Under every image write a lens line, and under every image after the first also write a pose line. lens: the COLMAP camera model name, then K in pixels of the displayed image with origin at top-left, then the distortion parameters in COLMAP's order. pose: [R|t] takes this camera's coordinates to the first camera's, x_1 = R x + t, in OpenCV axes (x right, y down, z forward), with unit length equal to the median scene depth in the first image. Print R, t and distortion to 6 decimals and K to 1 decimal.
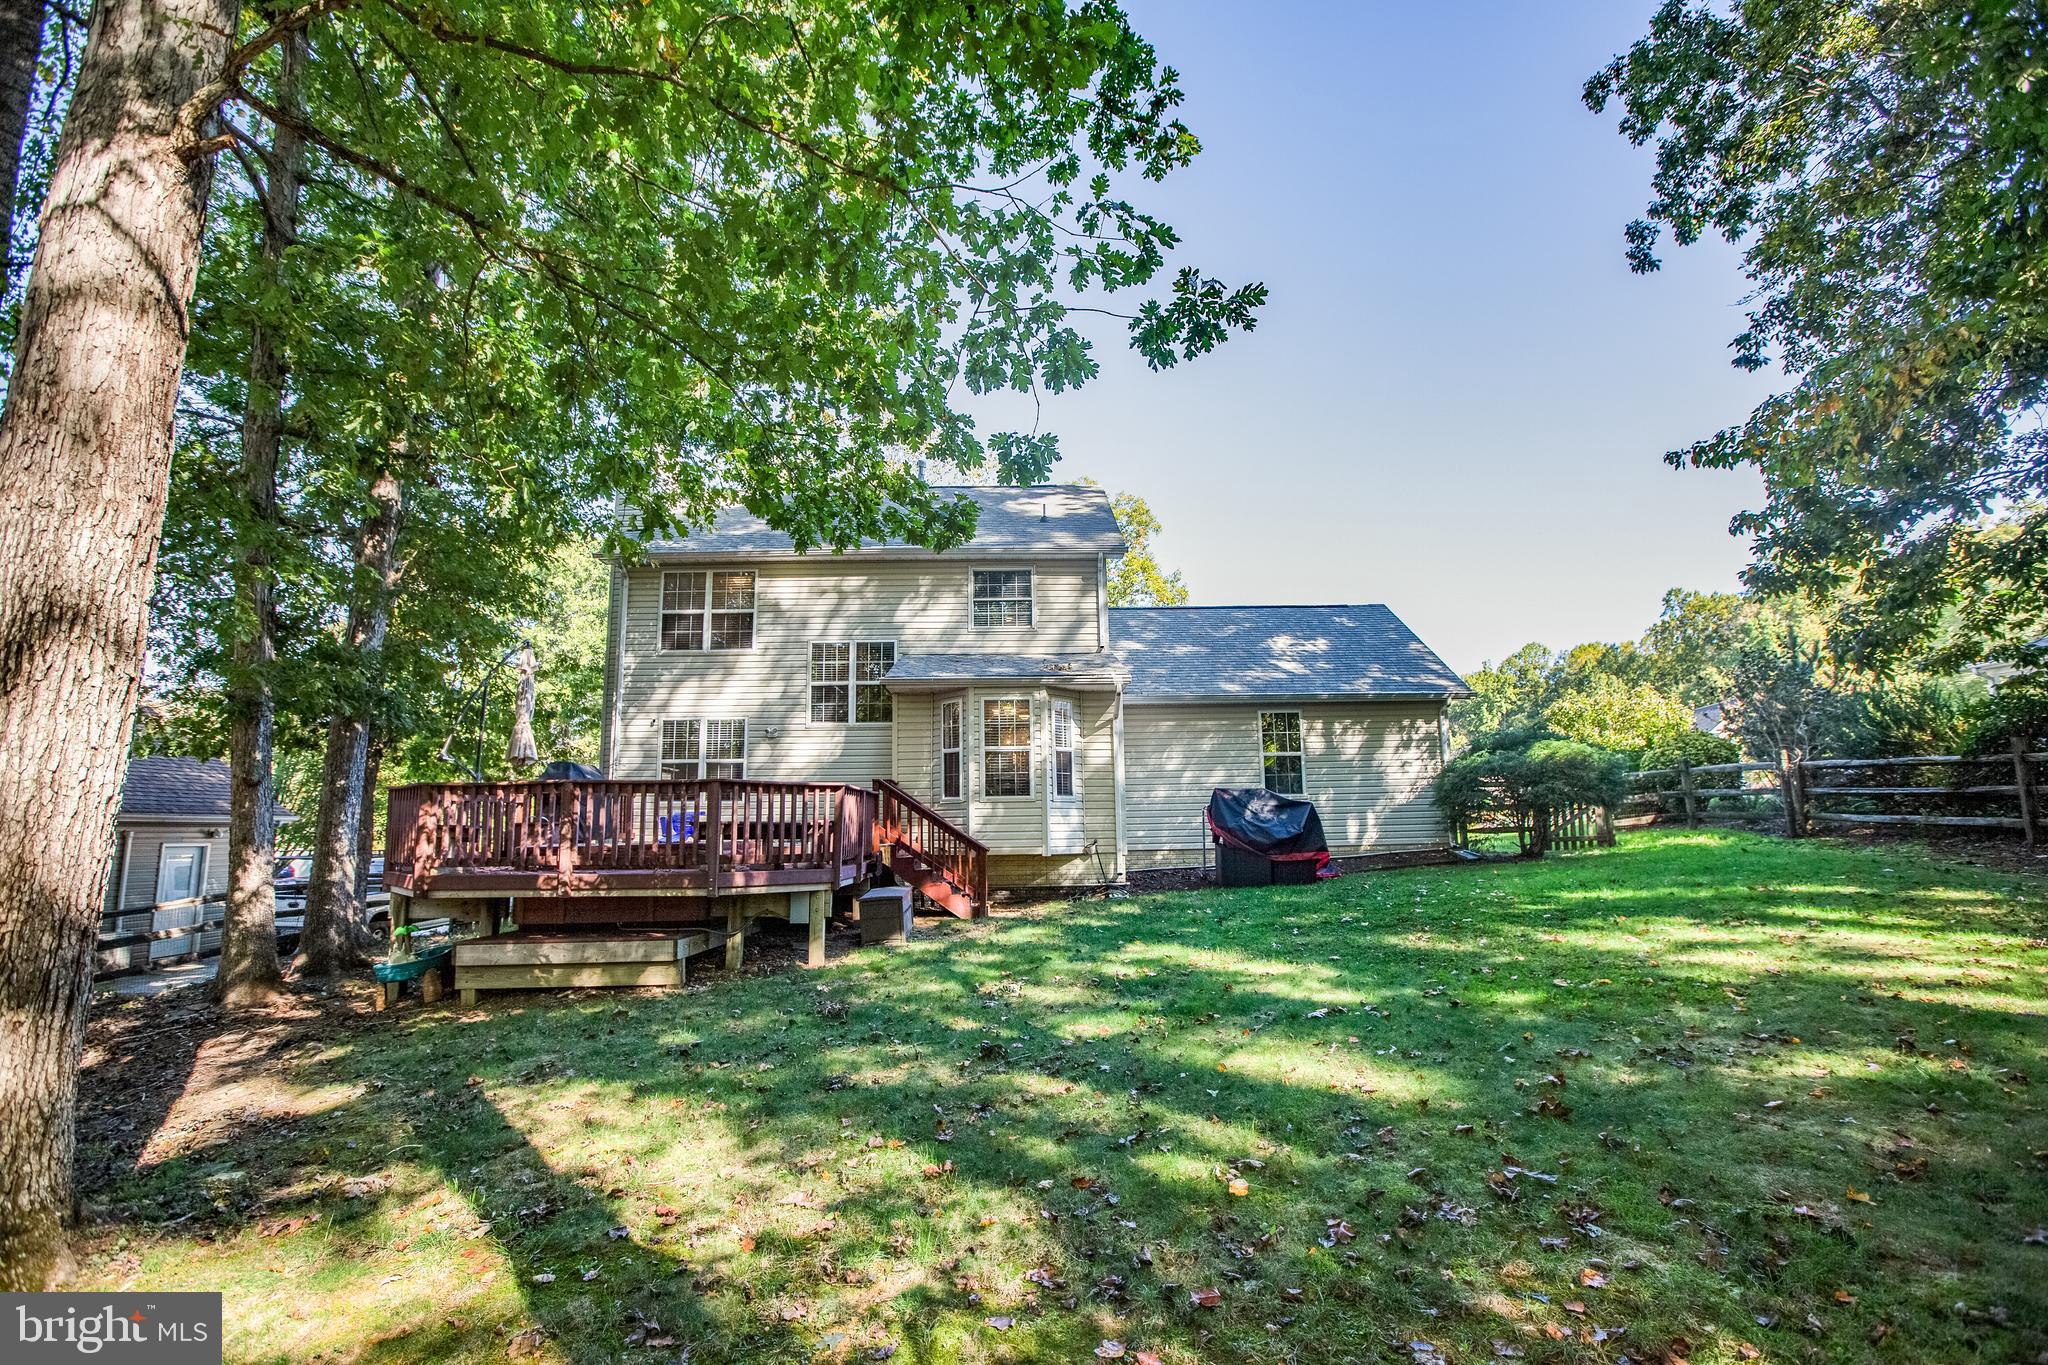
lens RADIAL K [[934.9, 0, 1024.0], [0, 934.9, 682.5], [0, 0, 1]] dist [-0.070837, 0.028040]
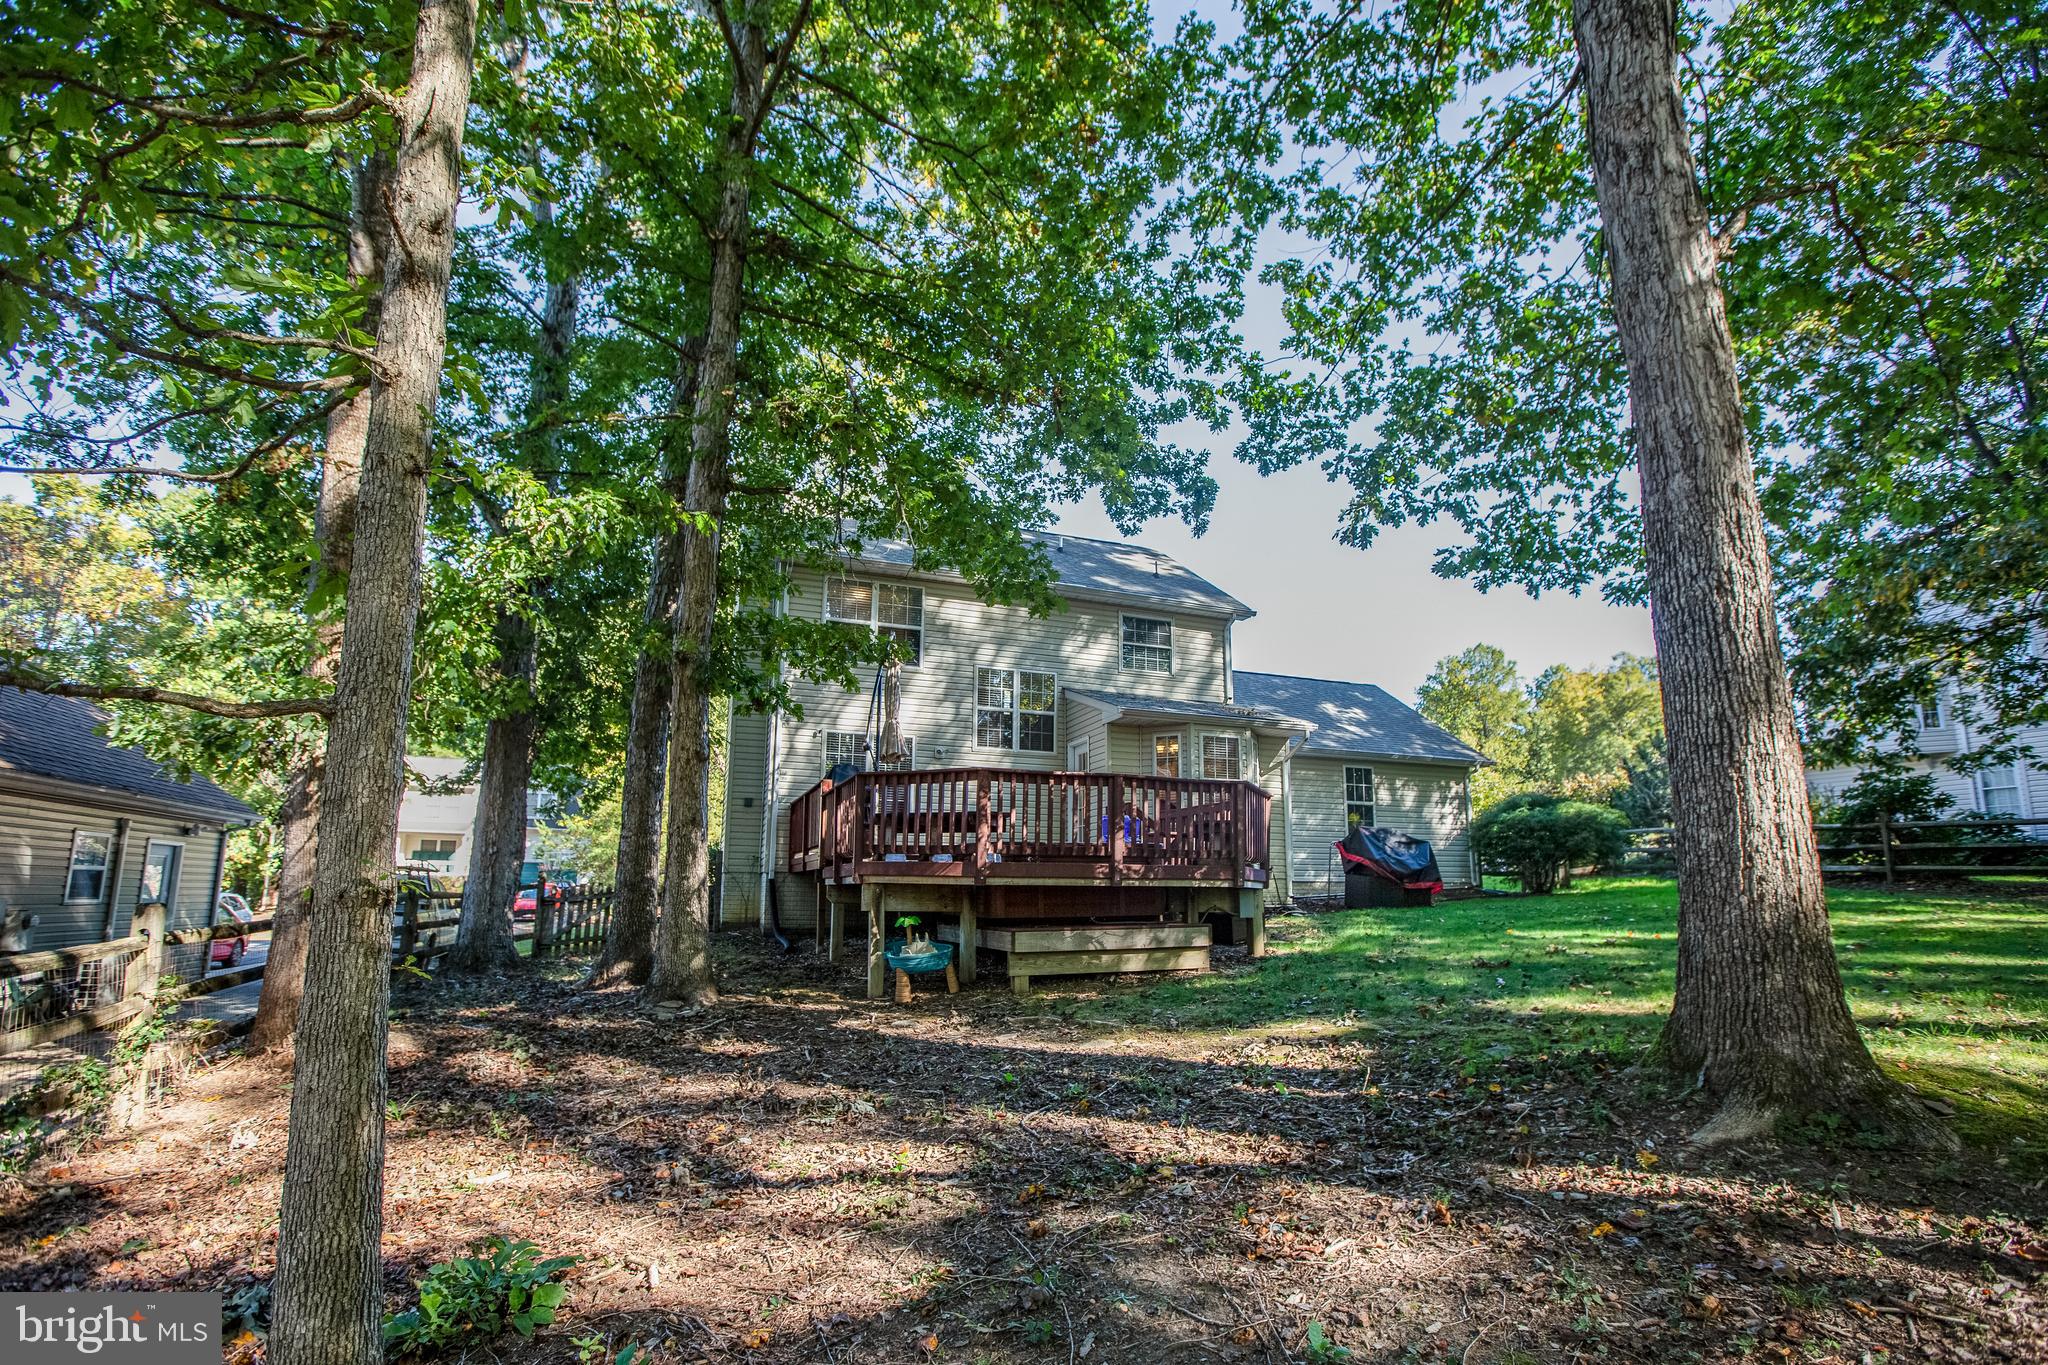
lens RADIAL K [[952.6, 0, 1022.7], [0, 952.6, 747.4], [0, 0, 1]] dist [-0.041405, 0.000034]
pose [[0.940879, 0.075976, 0.330113, -0.522796], [-0.077169, 0.996973, -0.009509, 0.050853], [-0.329836, -0.016528, 0.943893, 0.006182]]
